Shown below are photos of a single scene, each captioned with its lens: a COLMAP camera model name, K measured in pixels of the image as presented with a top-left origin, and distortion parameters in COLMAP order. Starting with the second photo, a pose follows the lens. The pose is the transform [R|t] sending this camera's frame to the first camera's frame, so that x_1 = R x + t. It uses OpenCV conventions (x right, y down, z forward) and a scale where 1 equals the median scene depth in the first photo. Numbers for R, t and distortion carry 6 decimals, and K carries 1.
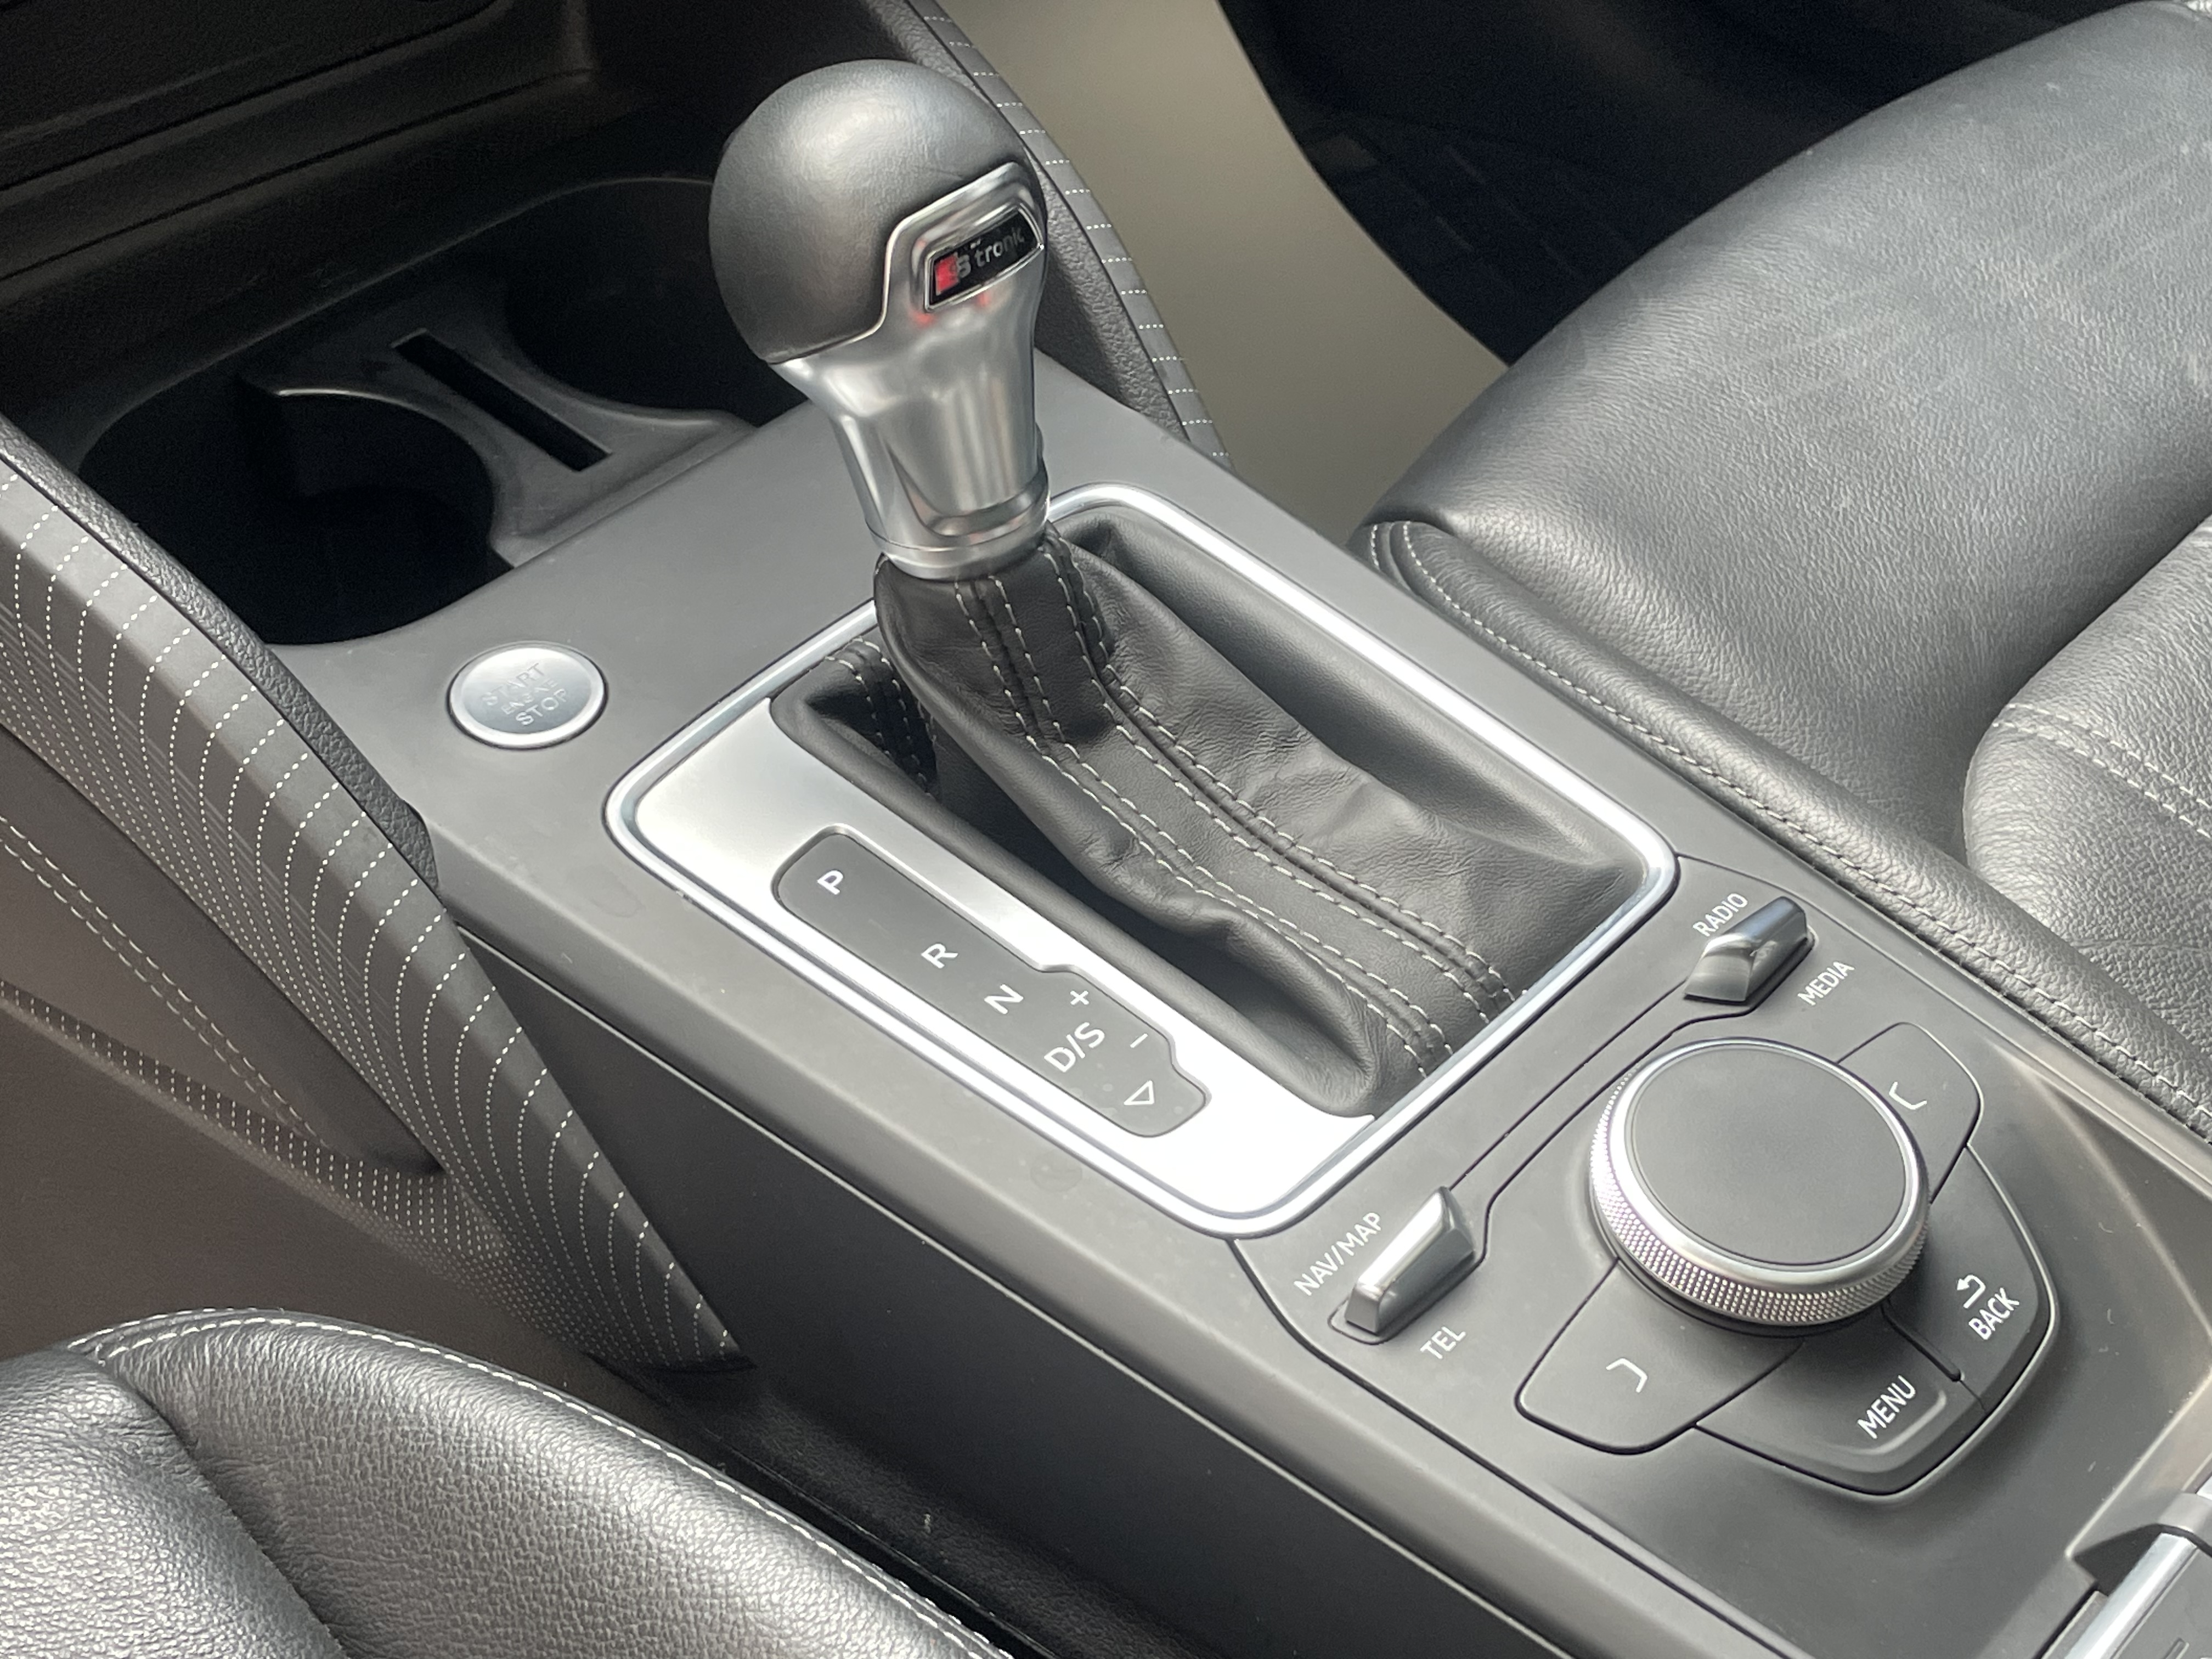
lens RADIAL K [[3151.6, 0, 1112.3], [0, 3151.6, 828.4], [0, 0, 1]] dist [0.099094, 0.000000]
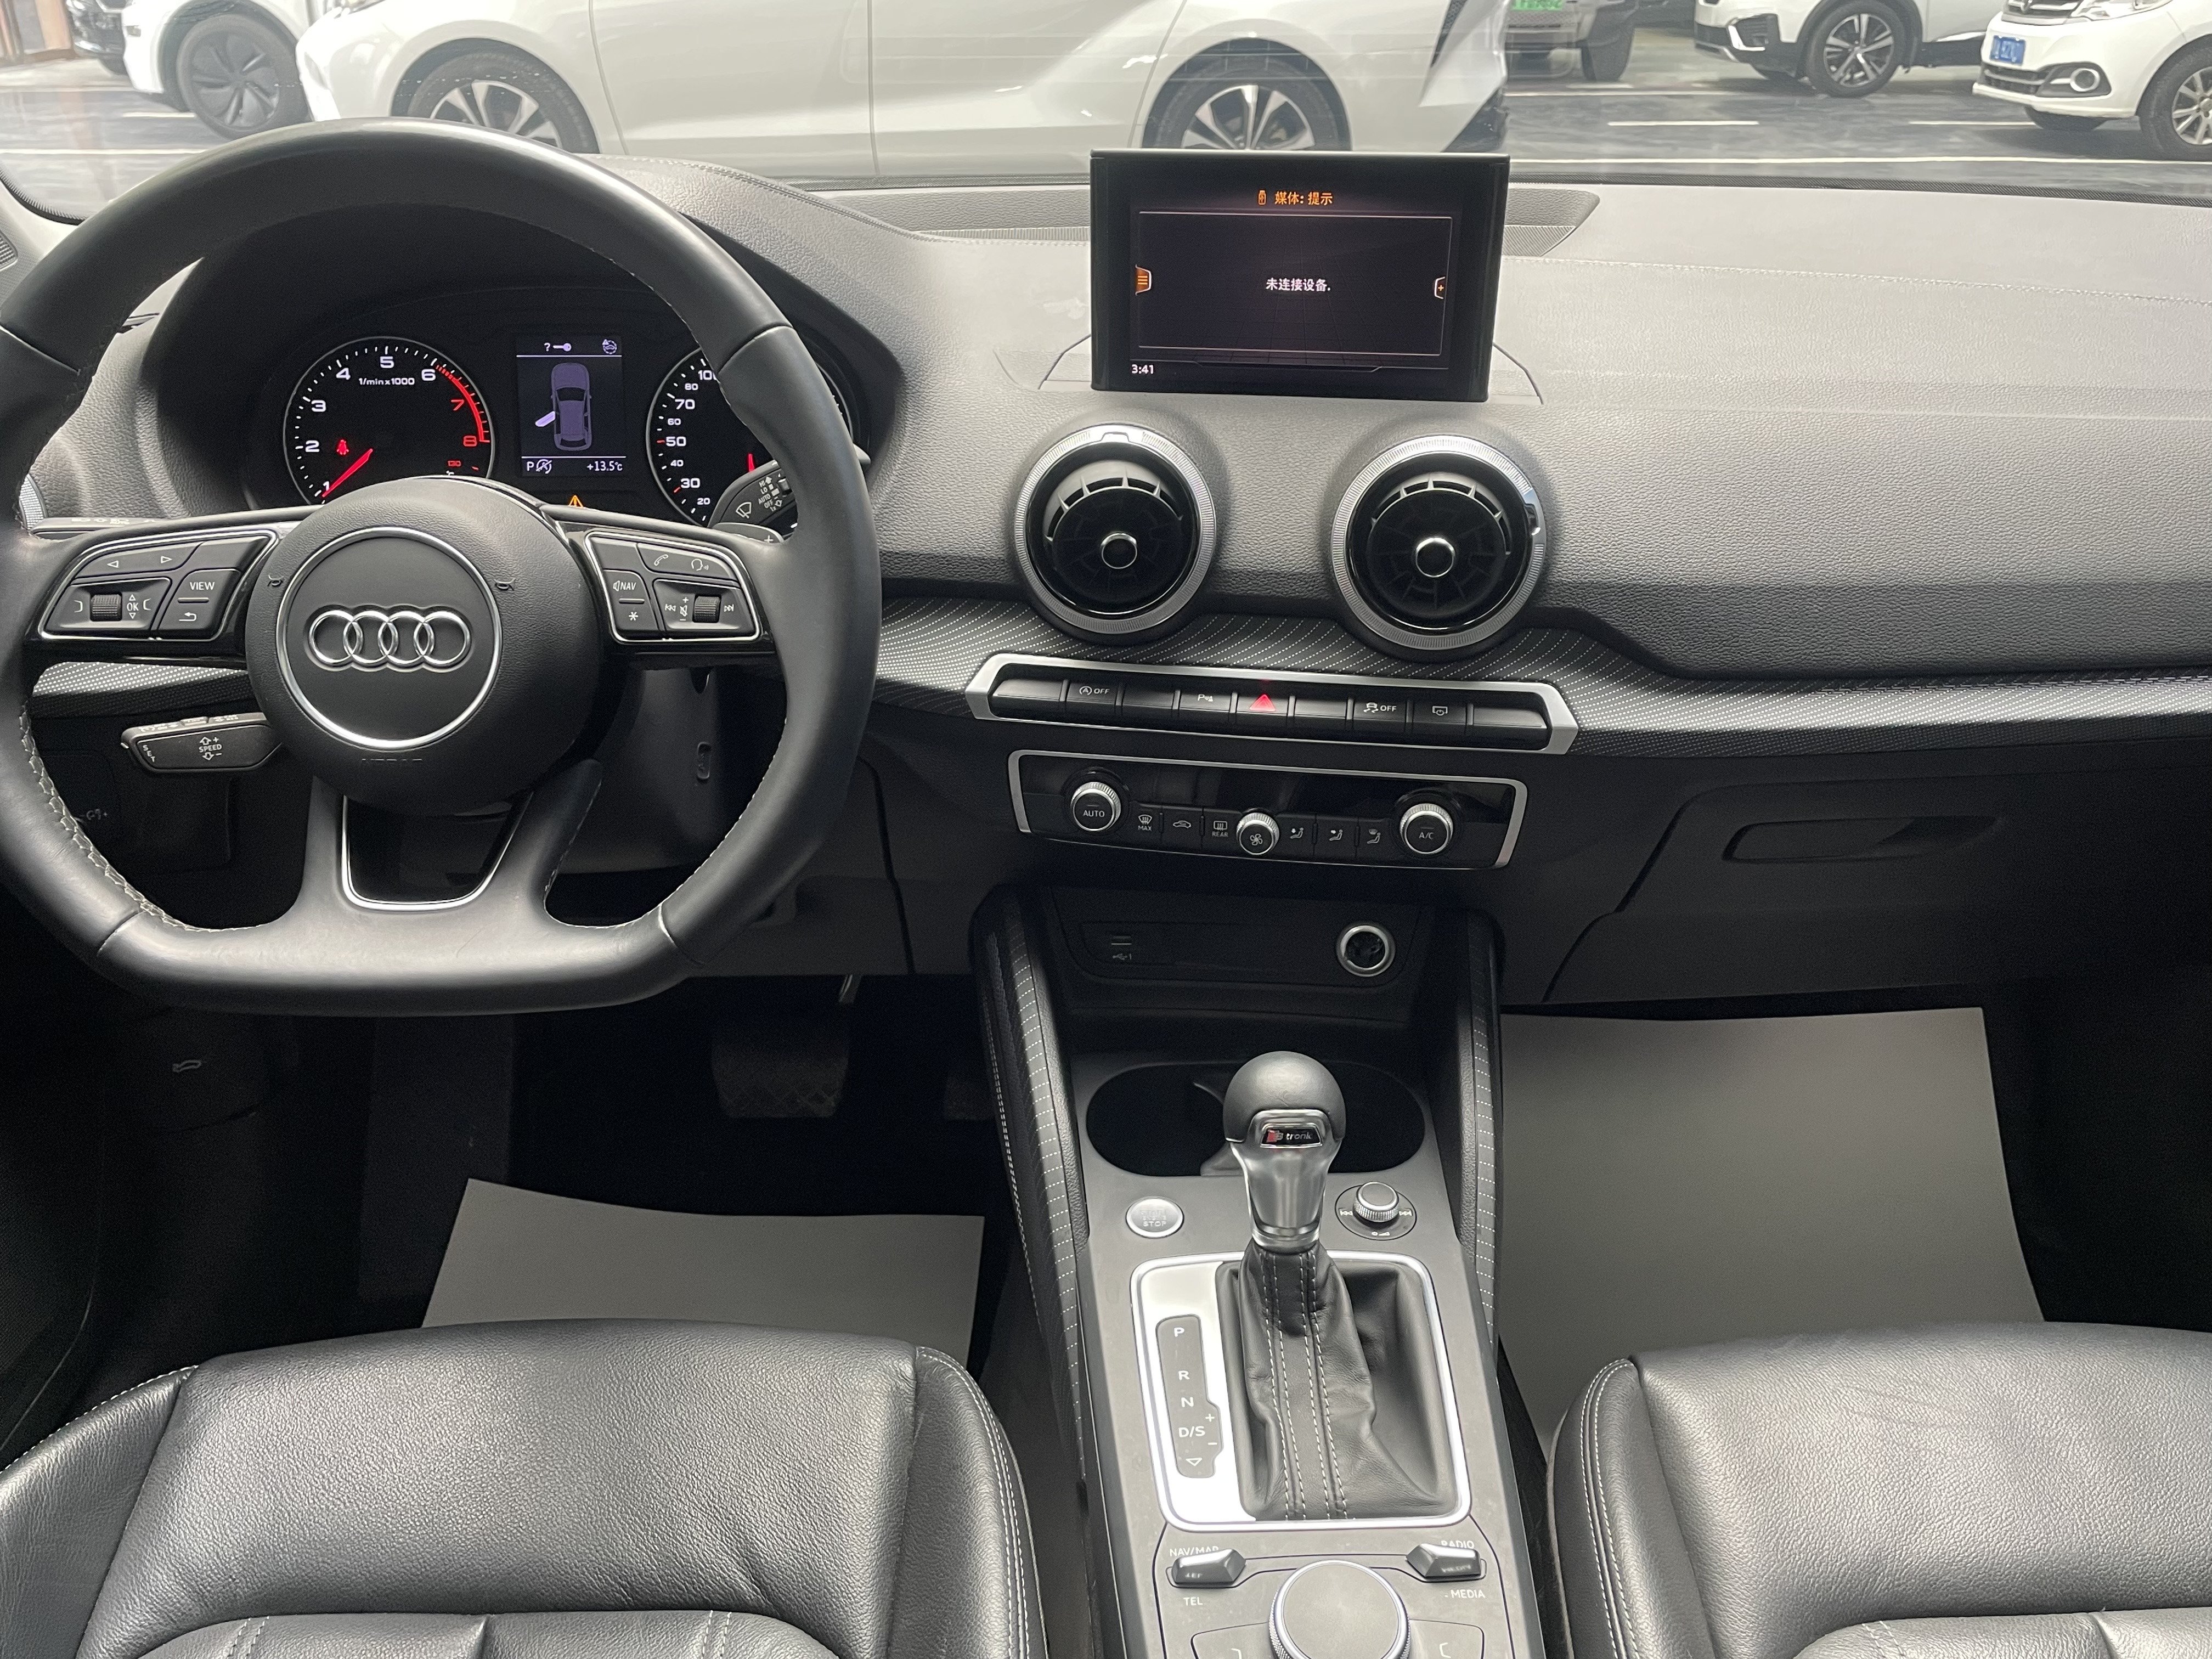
lens RADIAL K [[1757.5, 0, 1107.4], [0, 1757.5, 821.3], [0, 0, 1]] dist [0.066167, -0.081579]
pose [[0.698227, 0.314851, -0.642921, 0.676904], [-0.476226, 0.874831, -0.088770, -0.194564], [0.534498, 0.368157, 0.760771, -0.290168]]
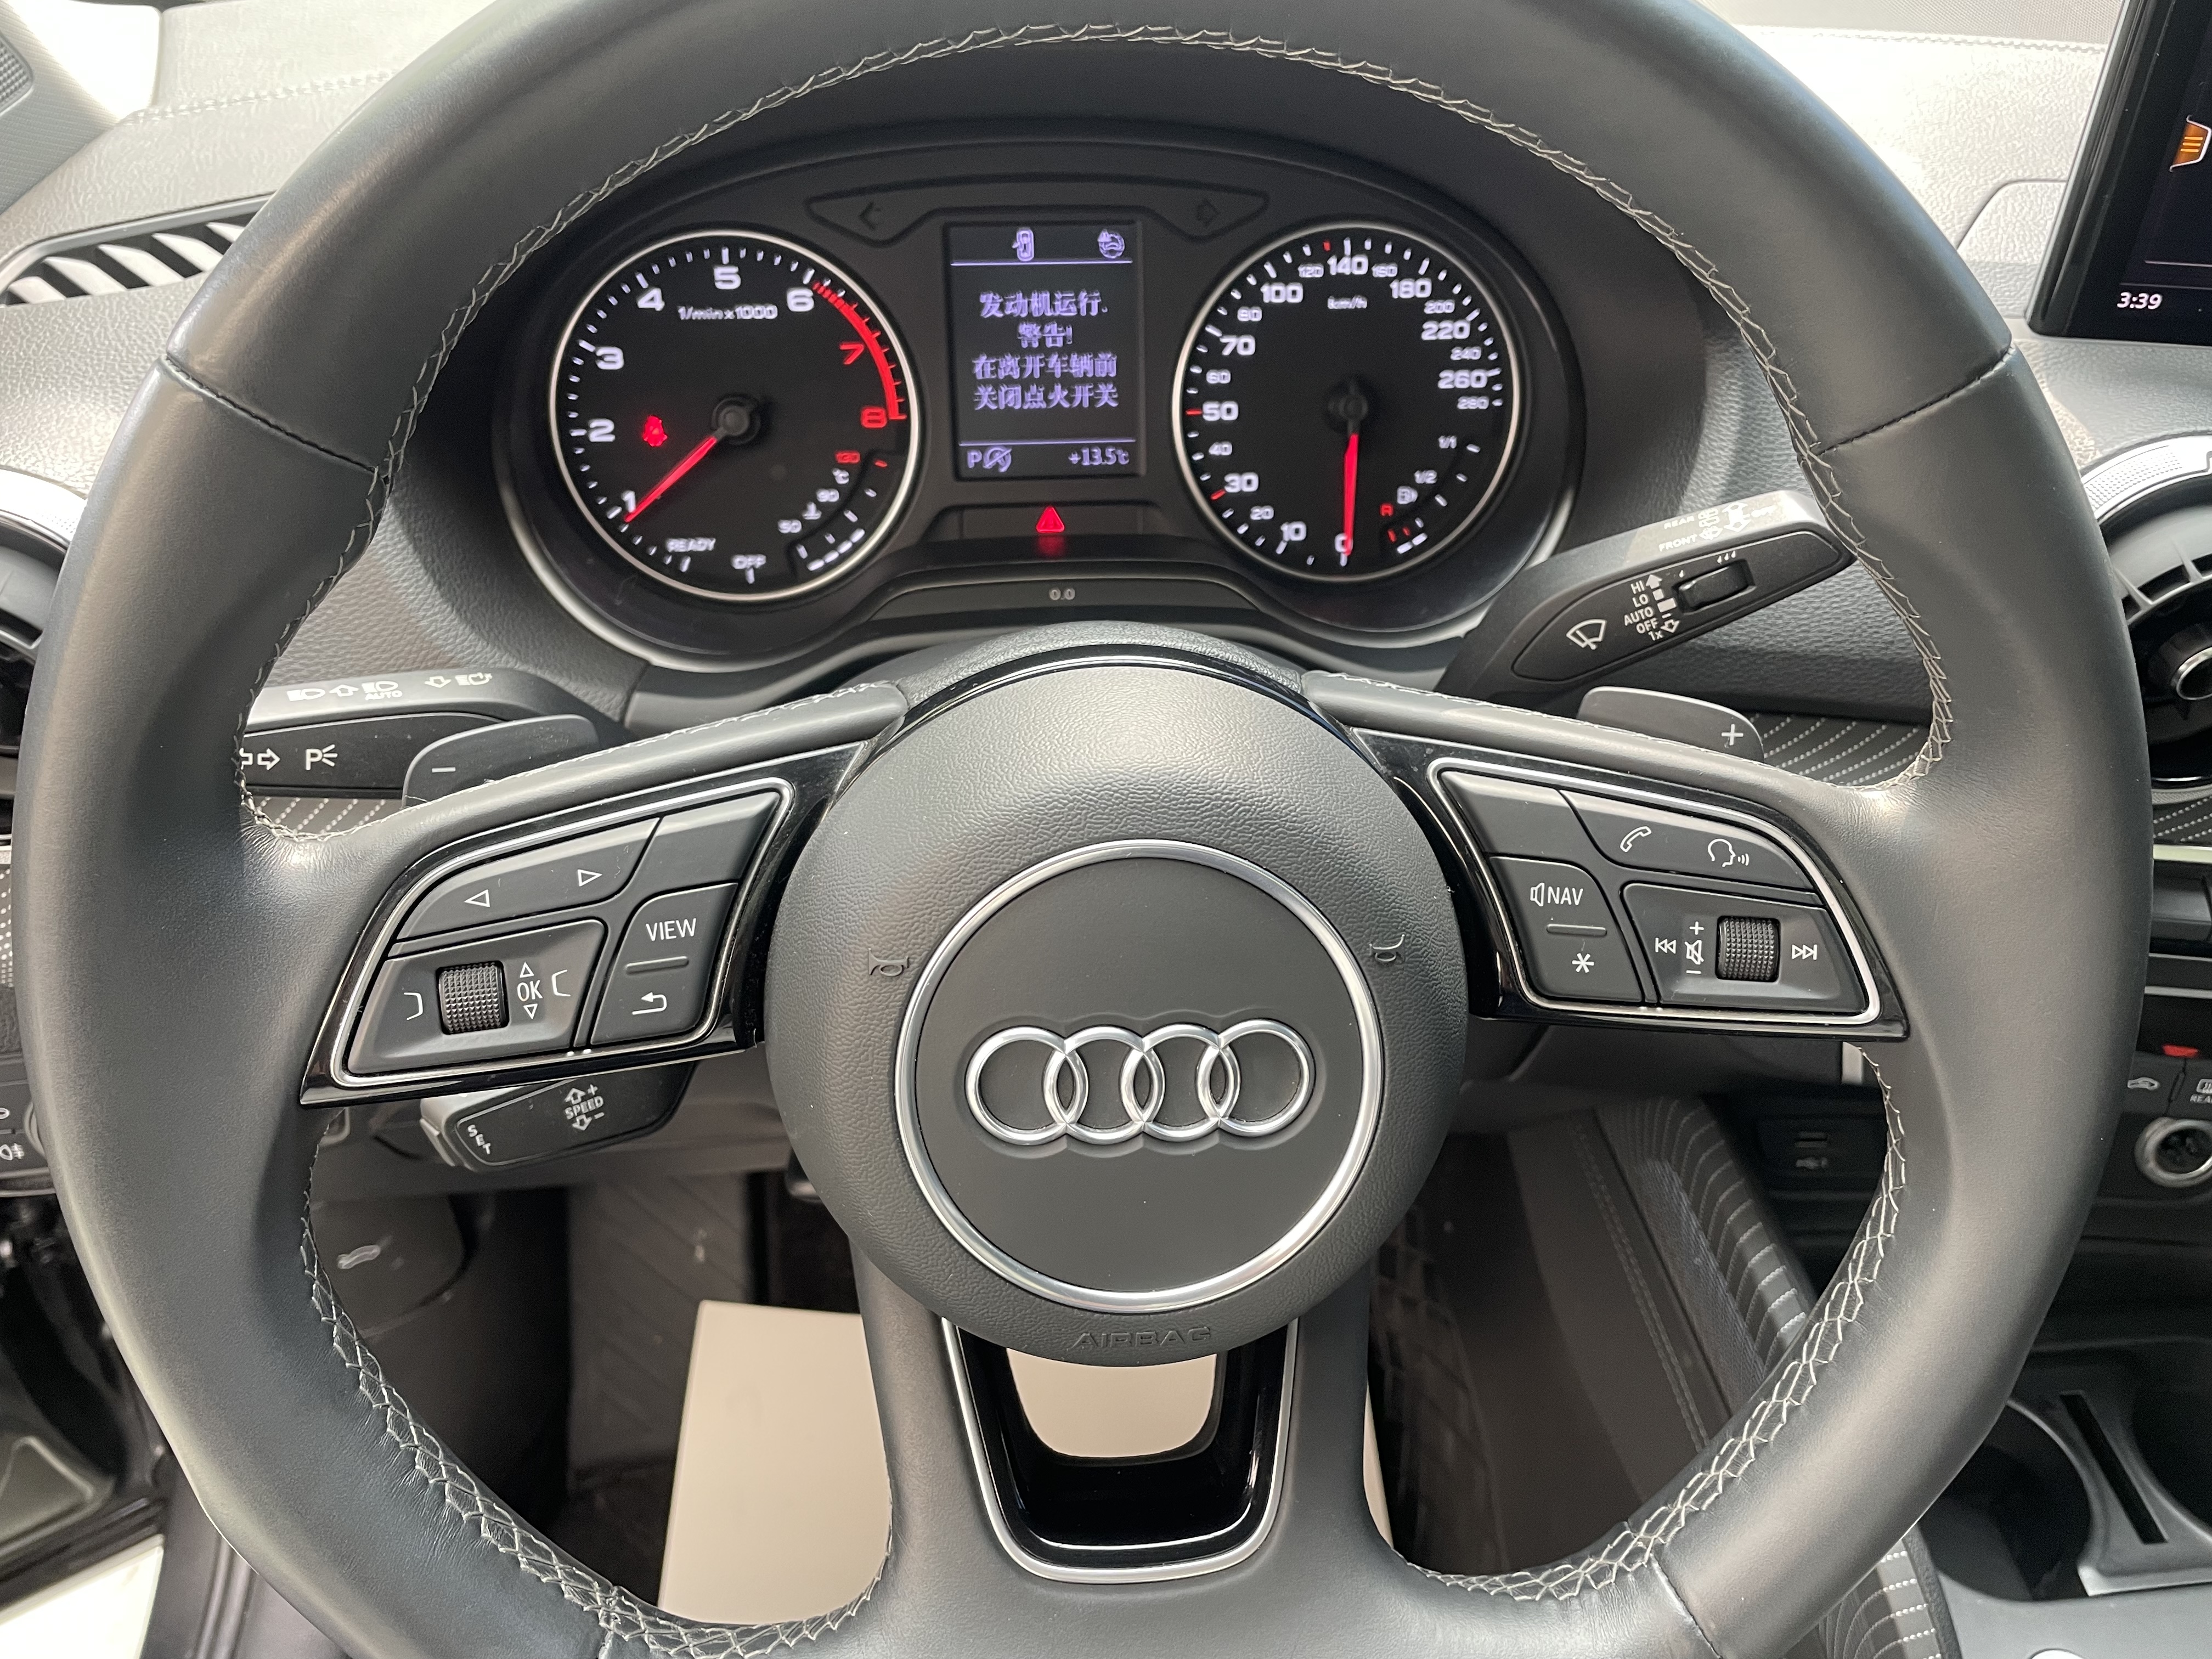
lens RADIAL K [[1691.6, 0, 1114.8], [0, 1691.6, 835.9], [0, 0, 1]] dist [0.050583, -0.034897]
pose [[0.738733, 0.400841, -0.541849, -0.263154], [-0.458581, 0.888085, 0.031765, -0.258963], [0.493941, 0.225015, 0.839876, -0.129560]]
